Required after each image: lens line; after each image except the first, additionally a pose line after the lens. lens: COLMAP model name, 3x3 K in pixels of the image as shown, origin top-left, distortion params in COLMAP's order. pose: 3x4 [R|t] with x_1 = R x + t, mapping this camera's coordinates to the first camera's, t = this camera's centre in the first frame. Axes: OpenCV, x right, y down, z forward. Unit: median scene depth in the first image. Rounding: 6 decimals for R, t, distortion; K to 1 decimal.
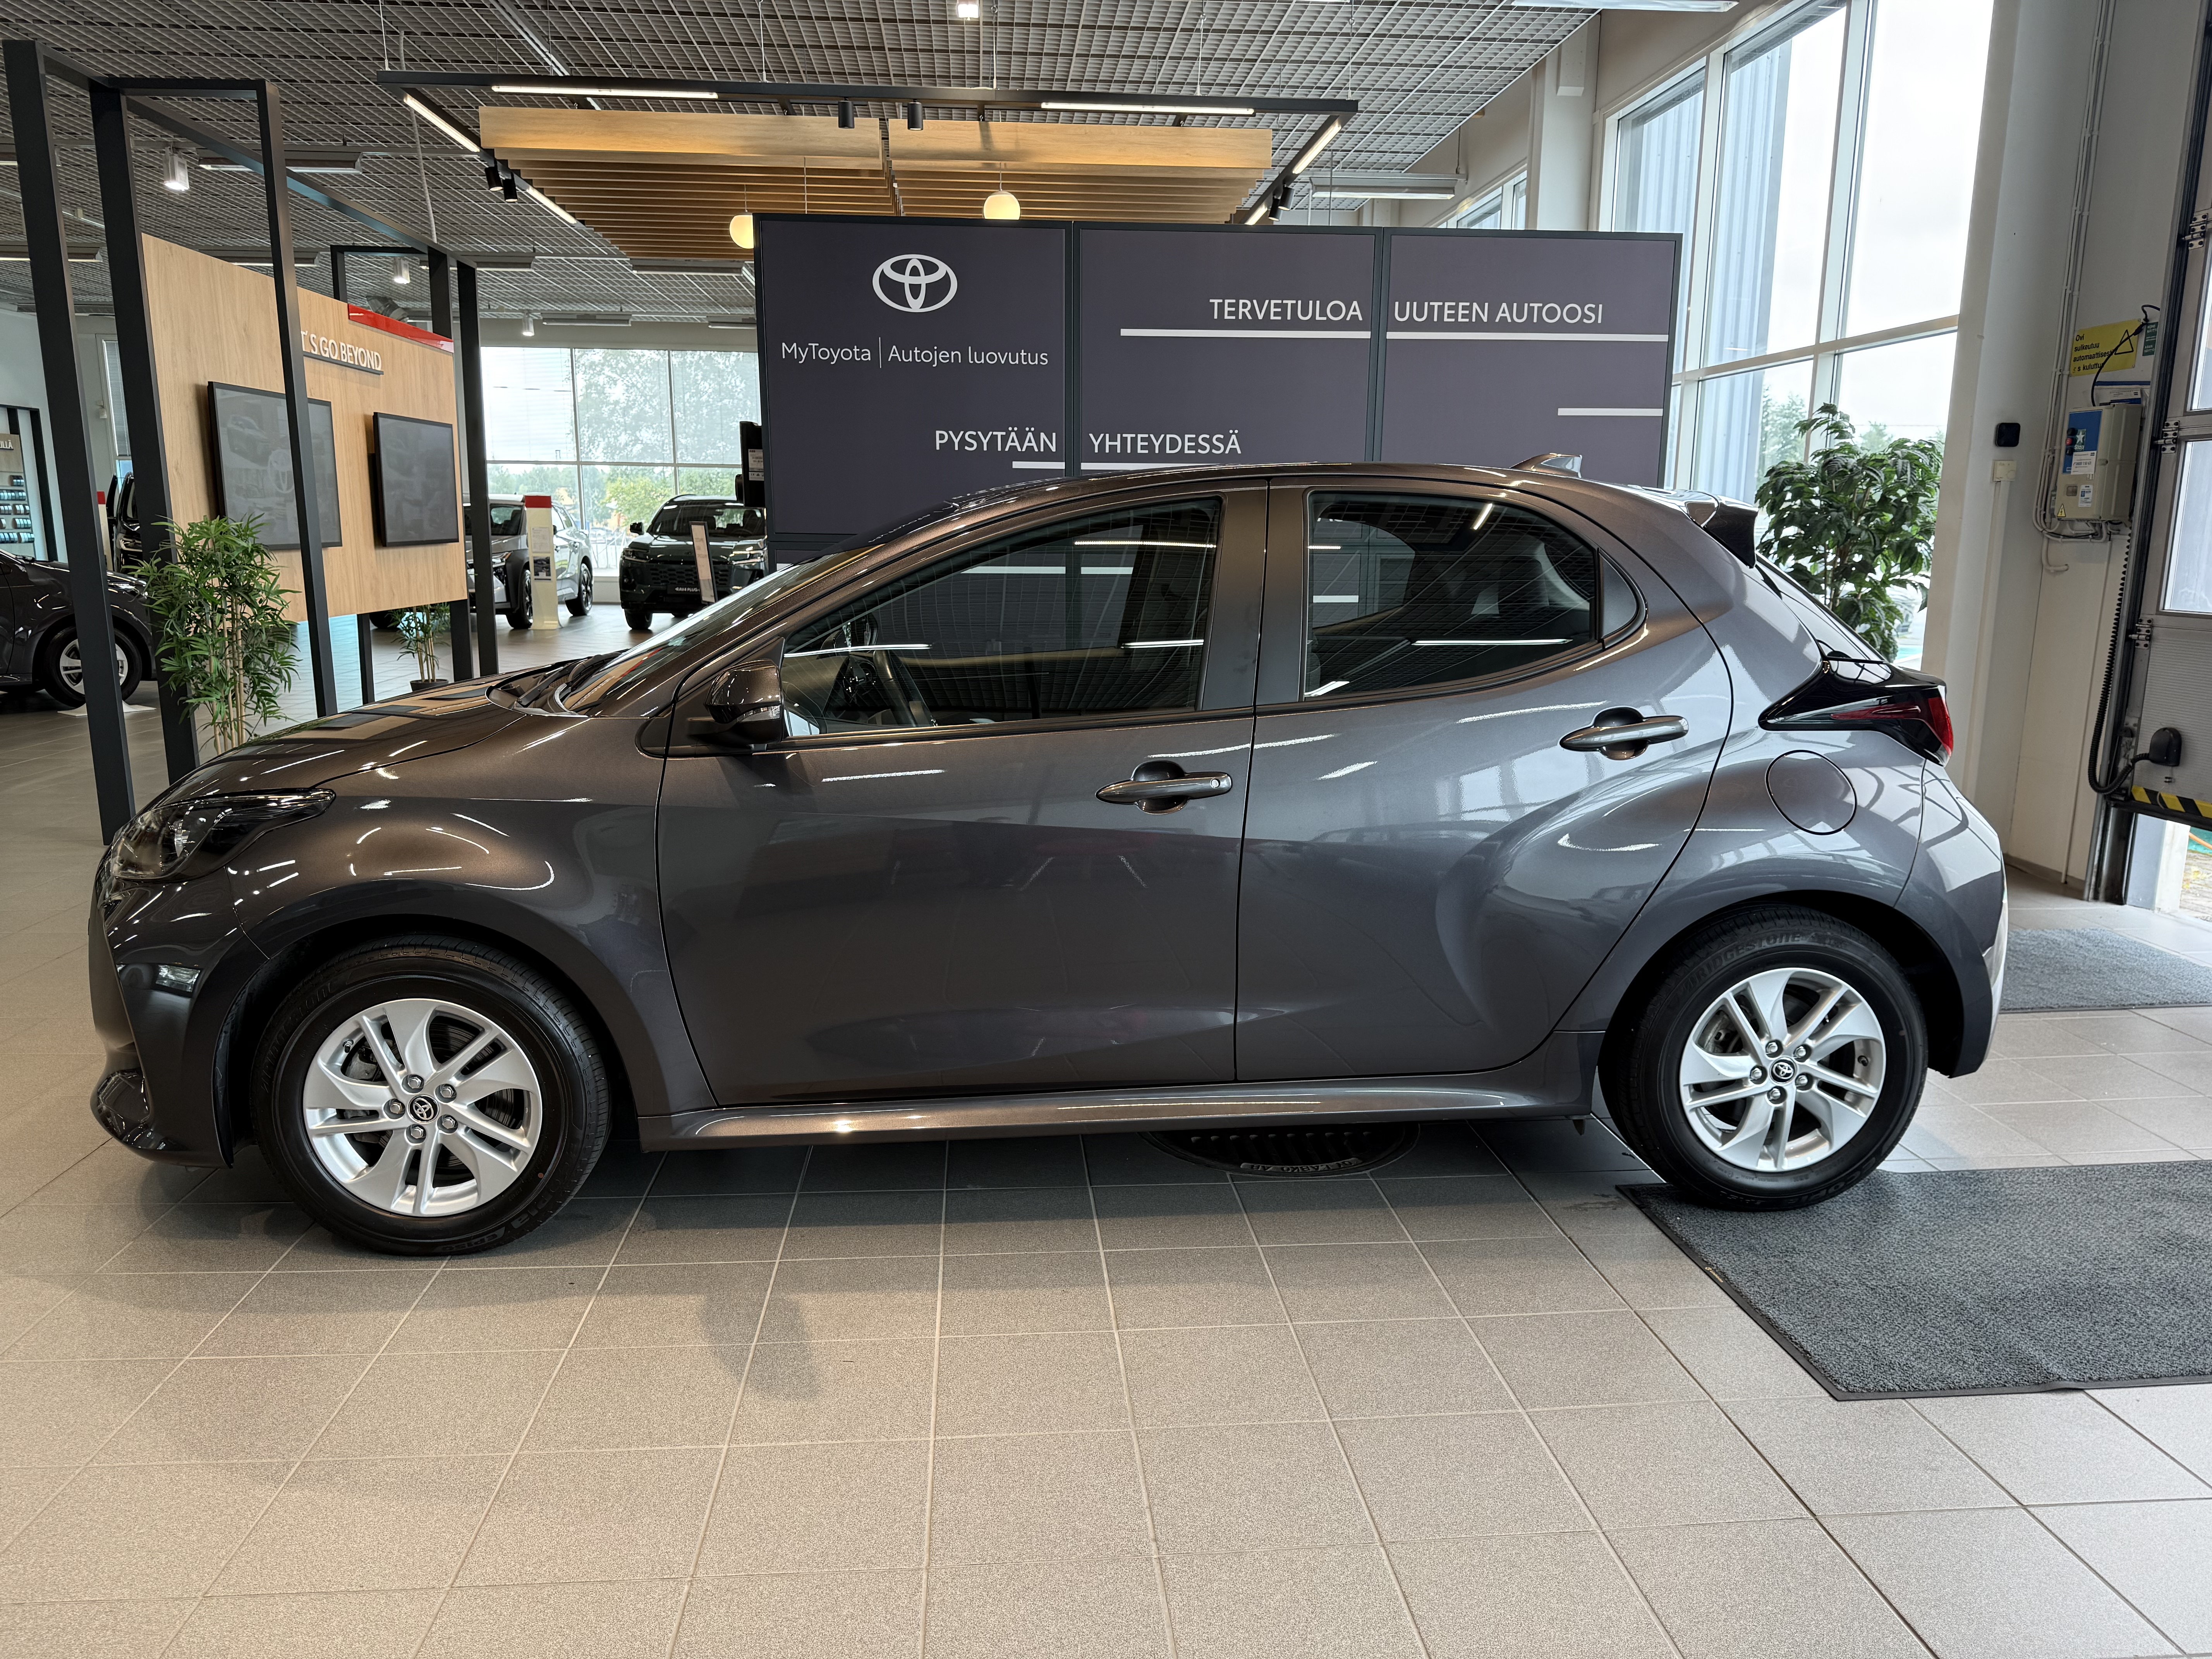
lens RADIAL K [[1572.2, 0, 1106.4], [0, 1572.2, 836.5], [0, 0, 1]] dist [-0.034350, -0.001573]
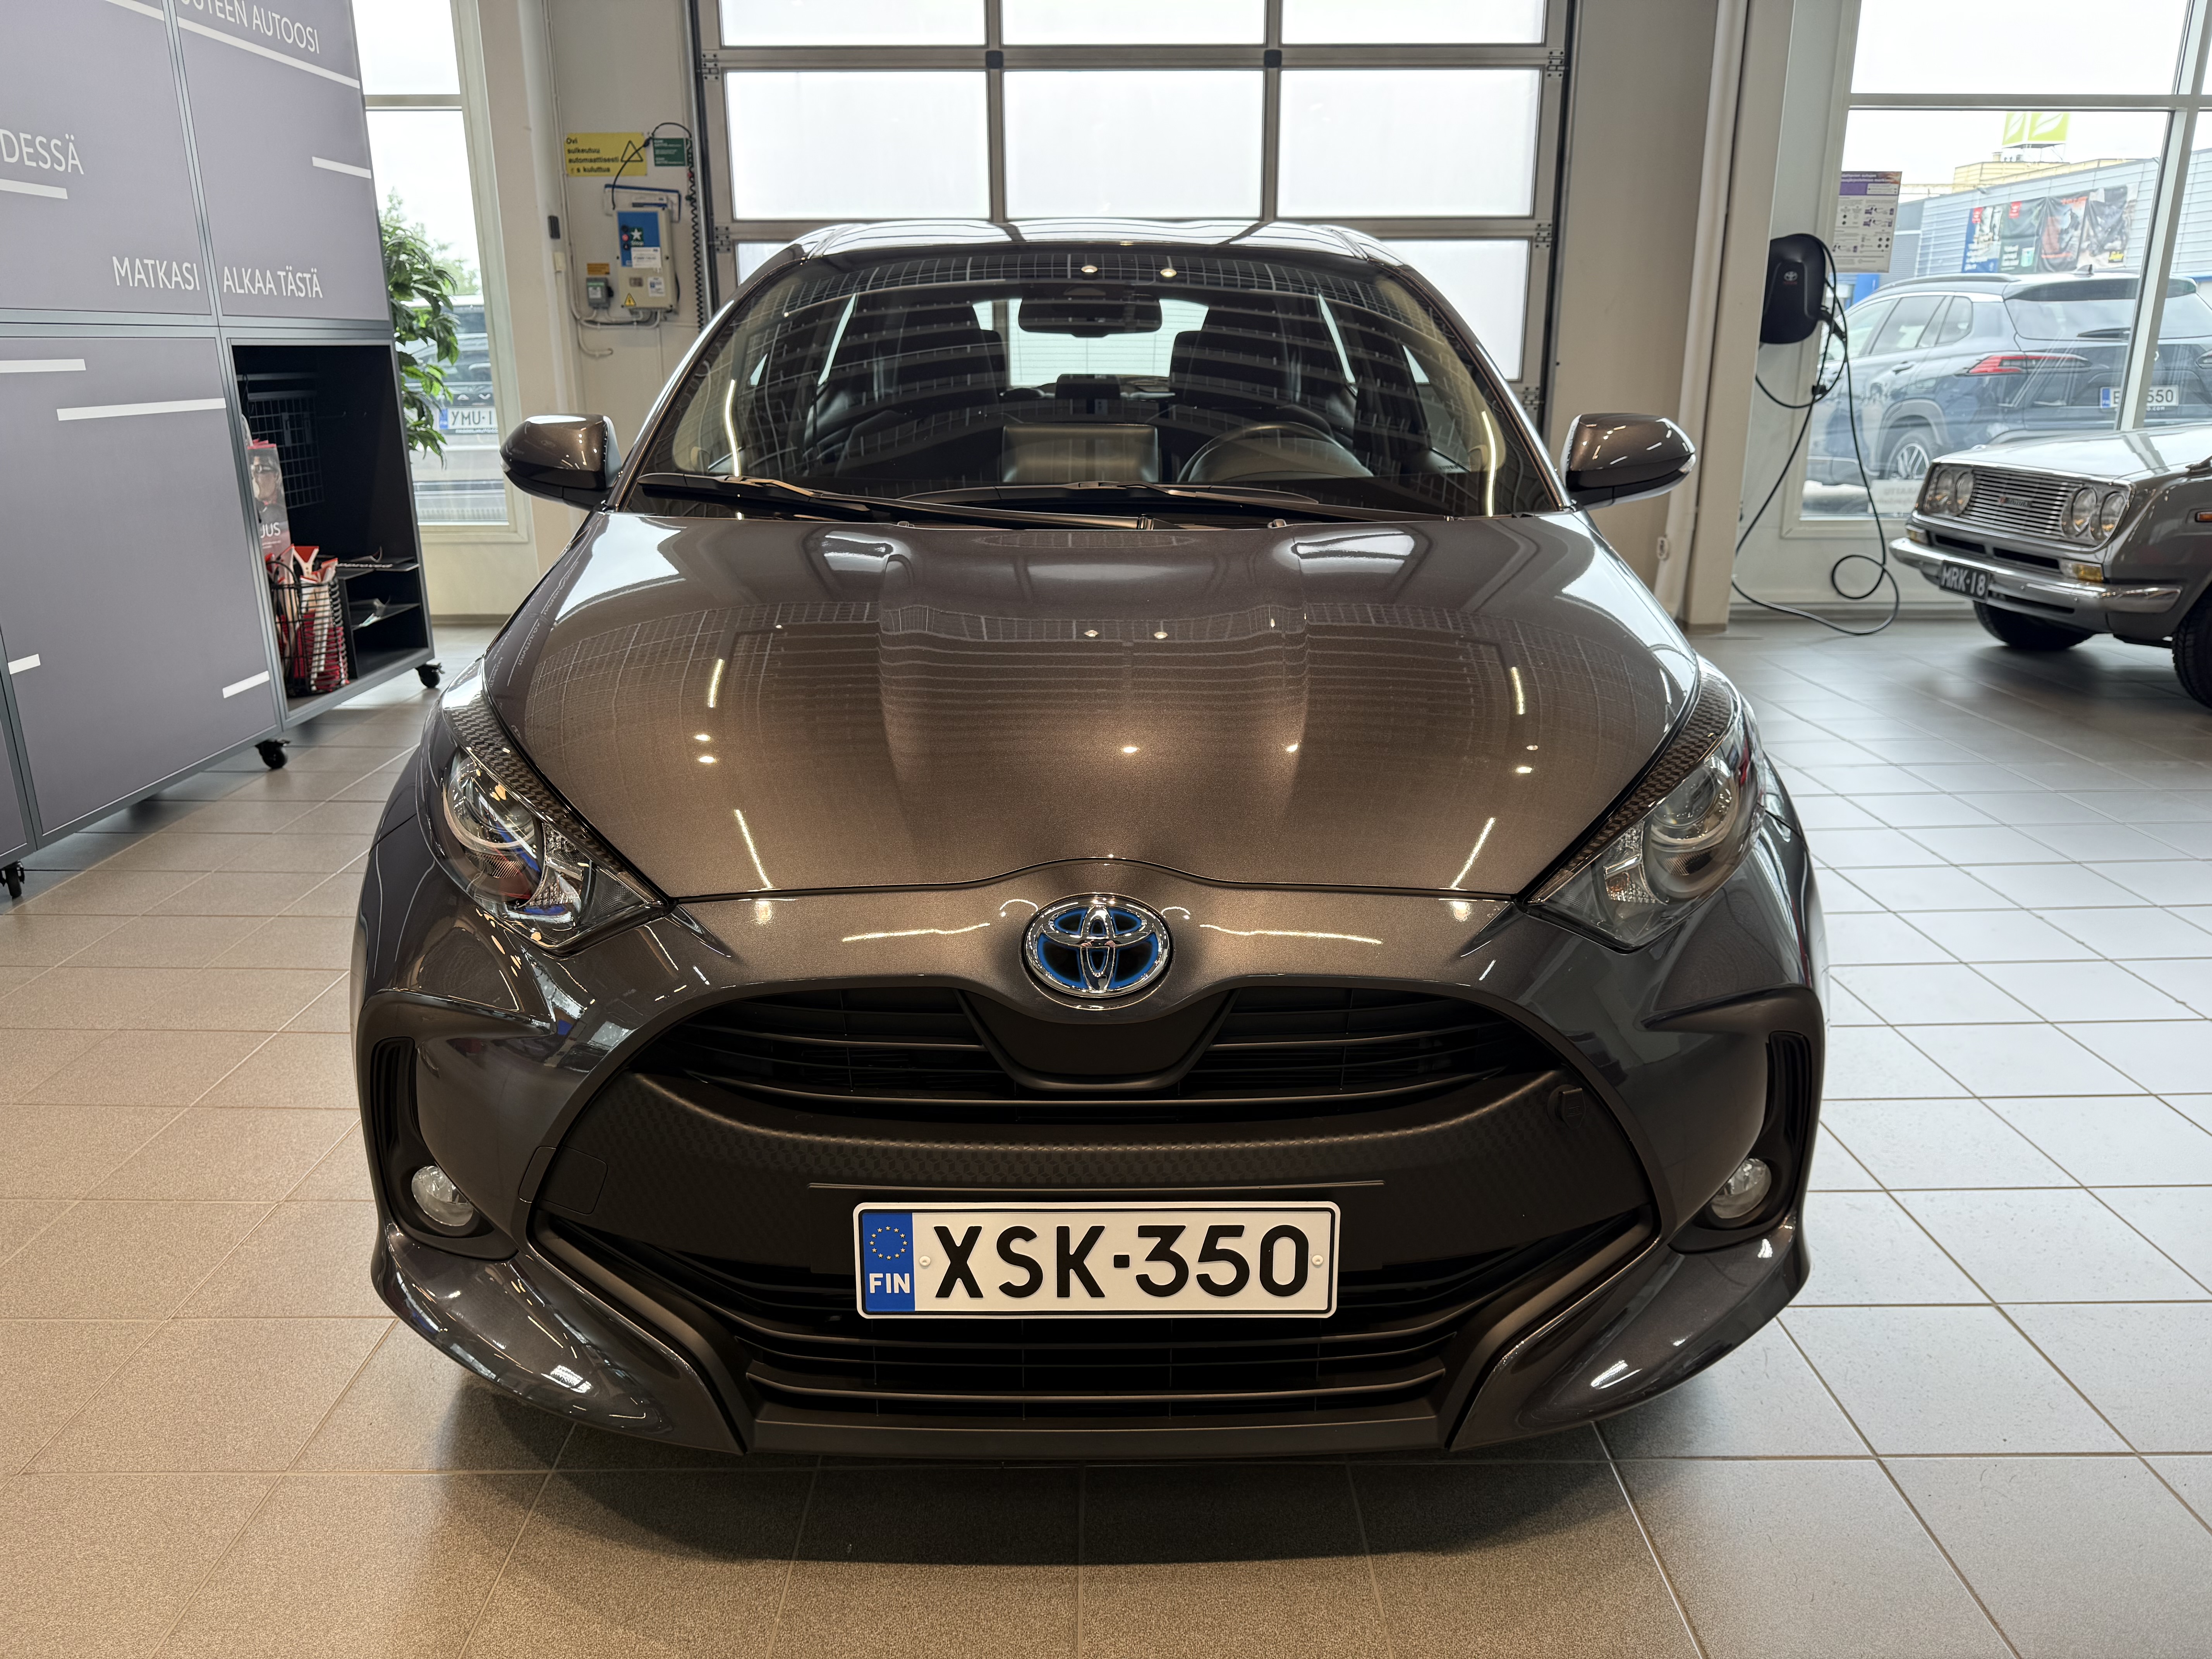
lens RADIAL K [[1572.2, 0, 1107.5], [0, 1572.2, 828.9], [0, 0, 1]] dist [-0.034350, -0.001573]
pose [[0.069230, -0.287932, 0.955145, -0.579262], [0.185273, 0.944497, 0.271293, -0.089580], [-0.980245, 0.158181, 0.118734, 0.584665]]
